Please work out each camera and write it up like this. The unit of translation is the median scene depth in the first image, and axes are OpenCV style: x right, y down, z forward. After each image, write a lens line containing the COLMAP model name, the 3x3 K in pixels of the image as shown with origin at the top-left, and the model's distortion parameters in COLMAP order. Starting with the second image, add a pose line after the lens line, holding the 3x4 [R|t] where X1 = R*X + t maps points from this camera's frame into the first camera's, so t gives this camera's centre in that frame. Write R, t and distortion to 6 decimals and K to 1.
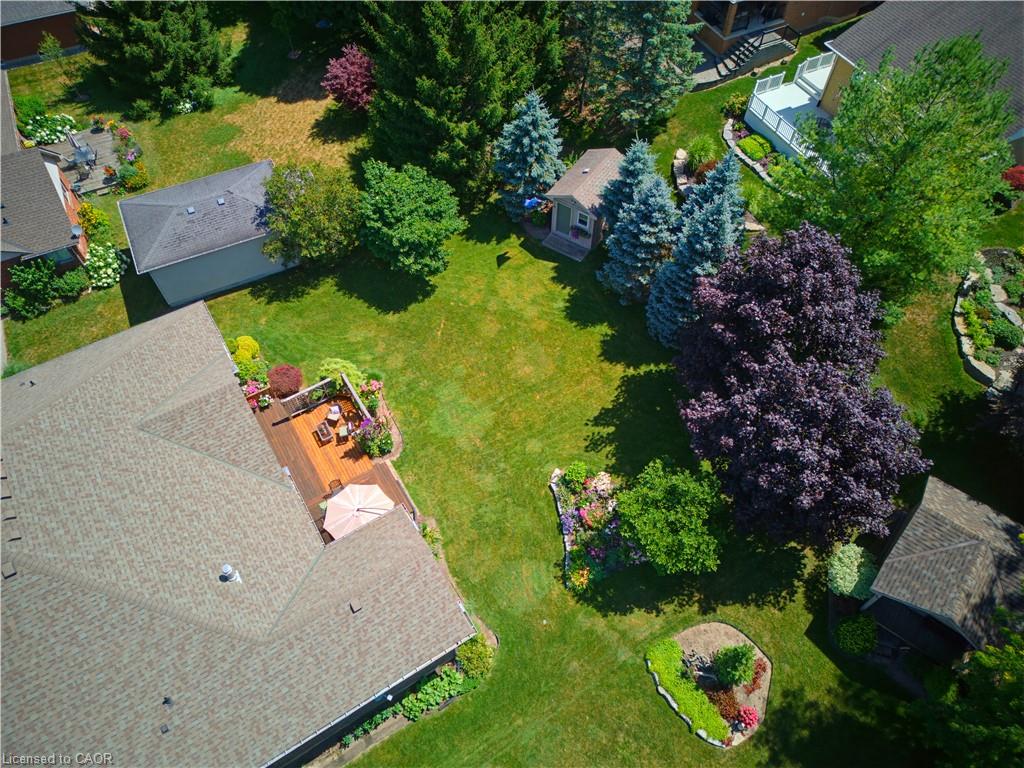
lens RADIAL K [[716.9, 0, 517.5], [0, 716.9, 383.9], [0, 0, 1]] dist [0.085117, -0.106972]
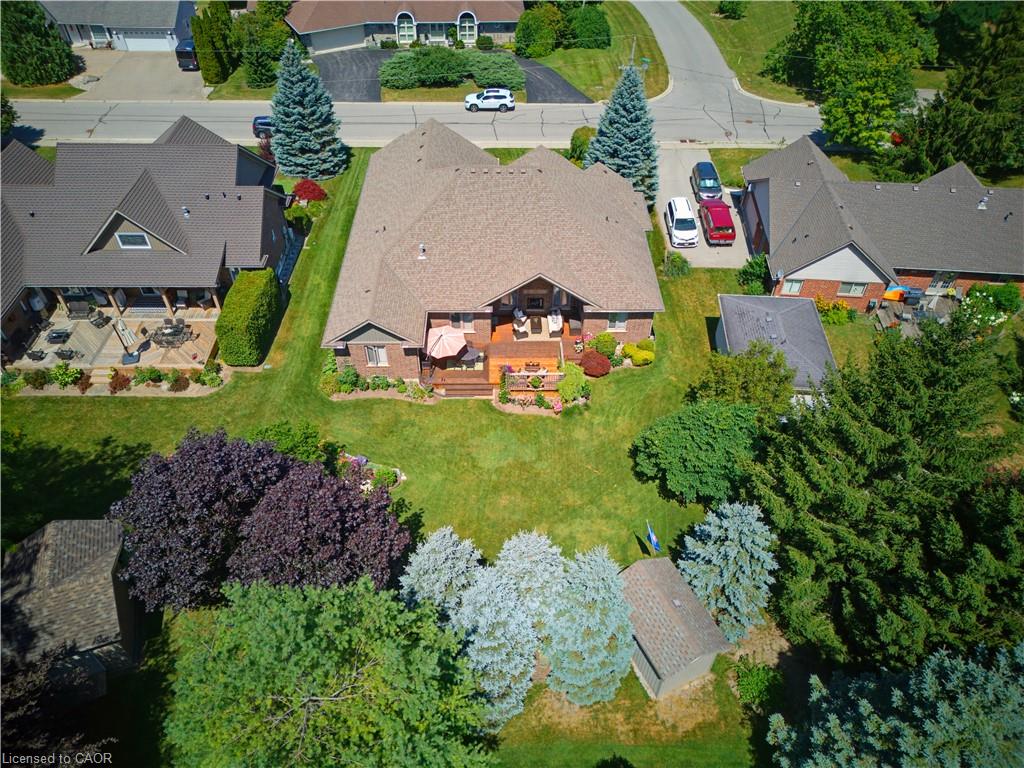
lens RADIAL K [[716.9, 0, 517.5], [0, 716.9, 383.9], [0, 0, 1]] dist [0.085117, -0.106972]
pose [[-0.509827, 0.591195, -0.624952, 0.599531], [-0.705252, 0.128783, 0.697162, -0.841457], [0.492642, 0.796181, 0.351284, 0.550825]]
